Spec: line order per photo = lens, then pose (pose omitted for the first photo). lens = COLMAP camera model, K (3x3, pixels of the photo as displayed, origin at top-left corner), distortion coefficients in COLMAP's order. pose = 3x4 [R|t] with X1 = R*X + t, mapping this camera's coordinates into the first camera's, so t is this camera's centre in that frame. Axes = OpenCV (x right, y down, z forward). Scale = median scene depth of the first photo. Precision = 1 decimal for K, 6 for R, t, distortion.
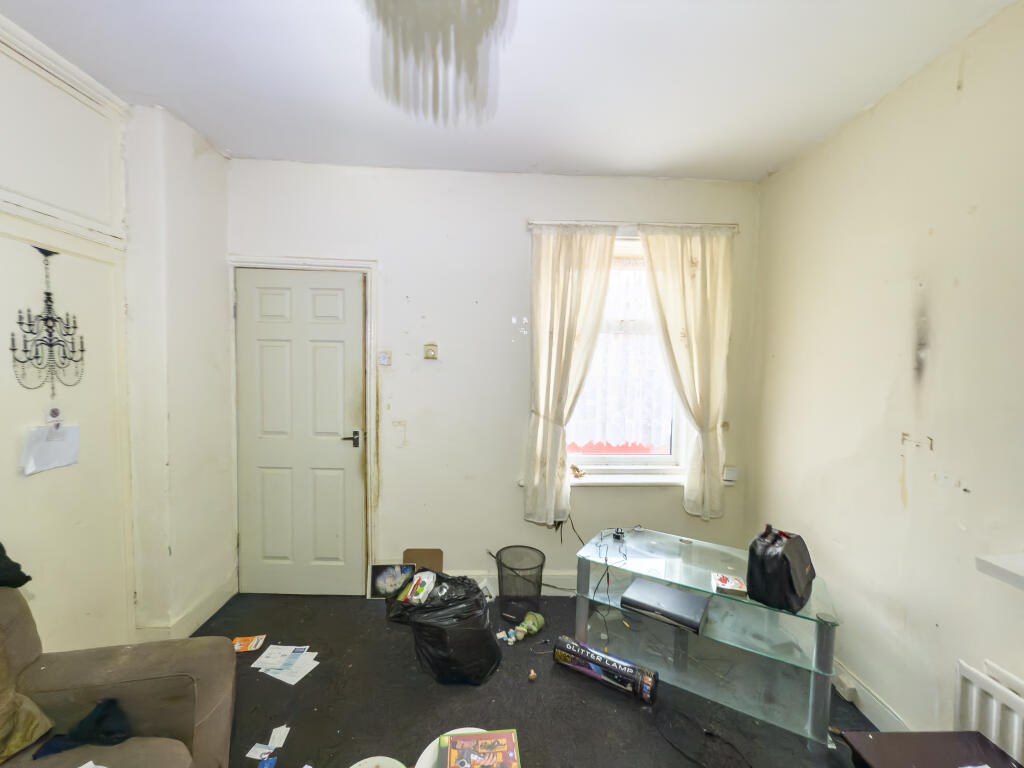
lens RADIAL K [[408.9, 0, 511.0], [0, 408.9, 383.5], [0, 0, 1]] dist [-0.001278, -0.000303]
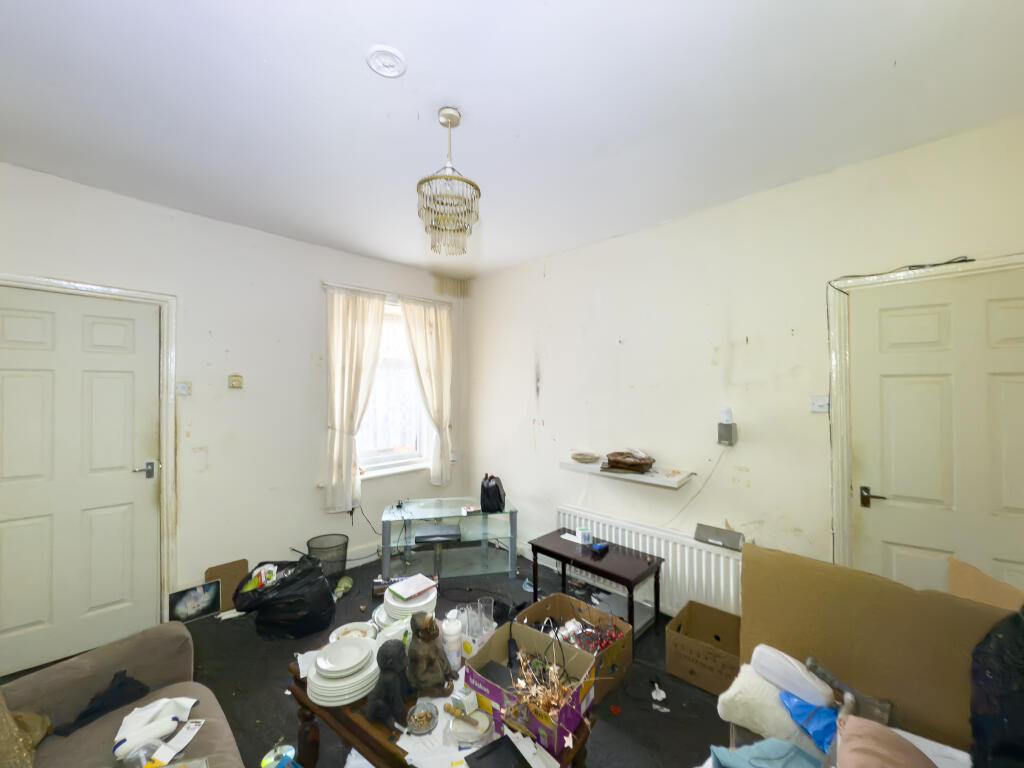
lens RADIAL K [[414.0, 0, 507.3], [0, 414.0, 384.1], [0, 0, 1]] dist [-0.000230, 0.000075]
pose [[0.719661, -0.009376, 0.694263, -0.458411], [0.042681, 0.998615, -0.030756, -0.004505], [-0.693013, 0.051765, 0.719064, -0.344749]]
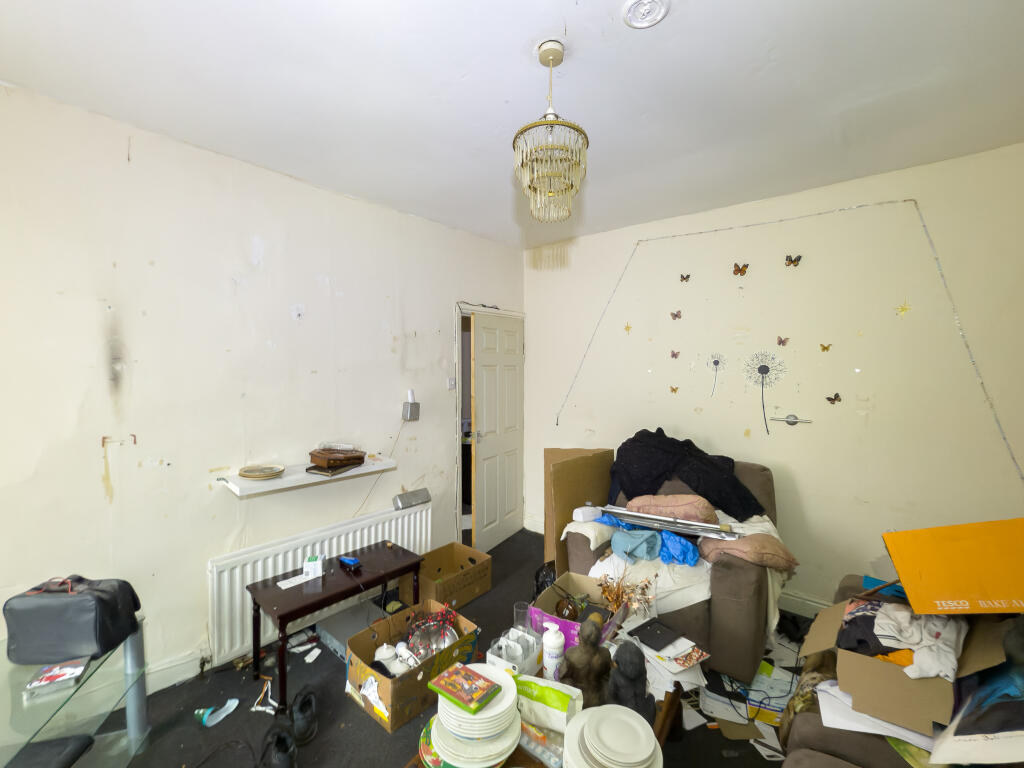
lens RADIAL K [[414.0, 0, 507.3], [0, 414.0, 384.1], [0, 0, 1]] dist [-0.000230, 0.000075]
pose [[-0.726175, -0.035750, 0.686580, -0.400583], [0.021951, 0.996932, 0.075127, -0.054500], [-0.687160, 0.069627, -0.723162, 0.680684]]
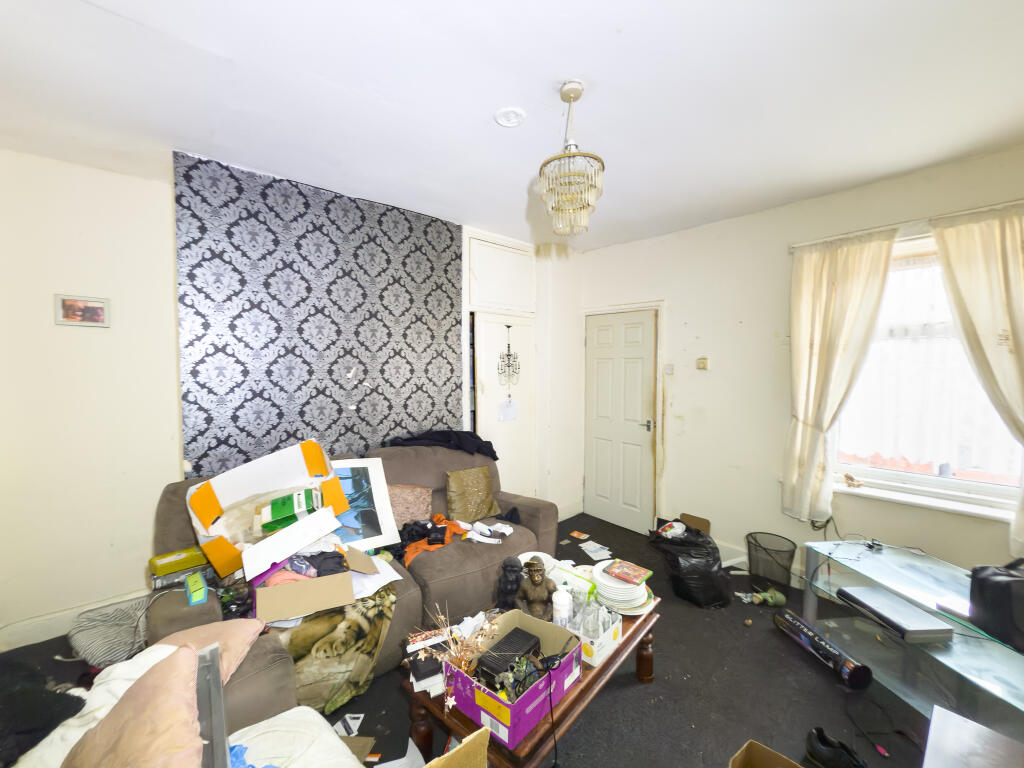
lens RADIAL K [[408.9, 0, 511.0], [0, 408.9, 383.5], [0, 0, 1]] dist [-0.001278, -0.000303]
pose [[0.633533, 0.016372, -0.773542, 0.430303], [-0.027485, 0.999621, -0.001353, 0.002818], [0.773227, 0.022119, 0.633743, -0.292250]]
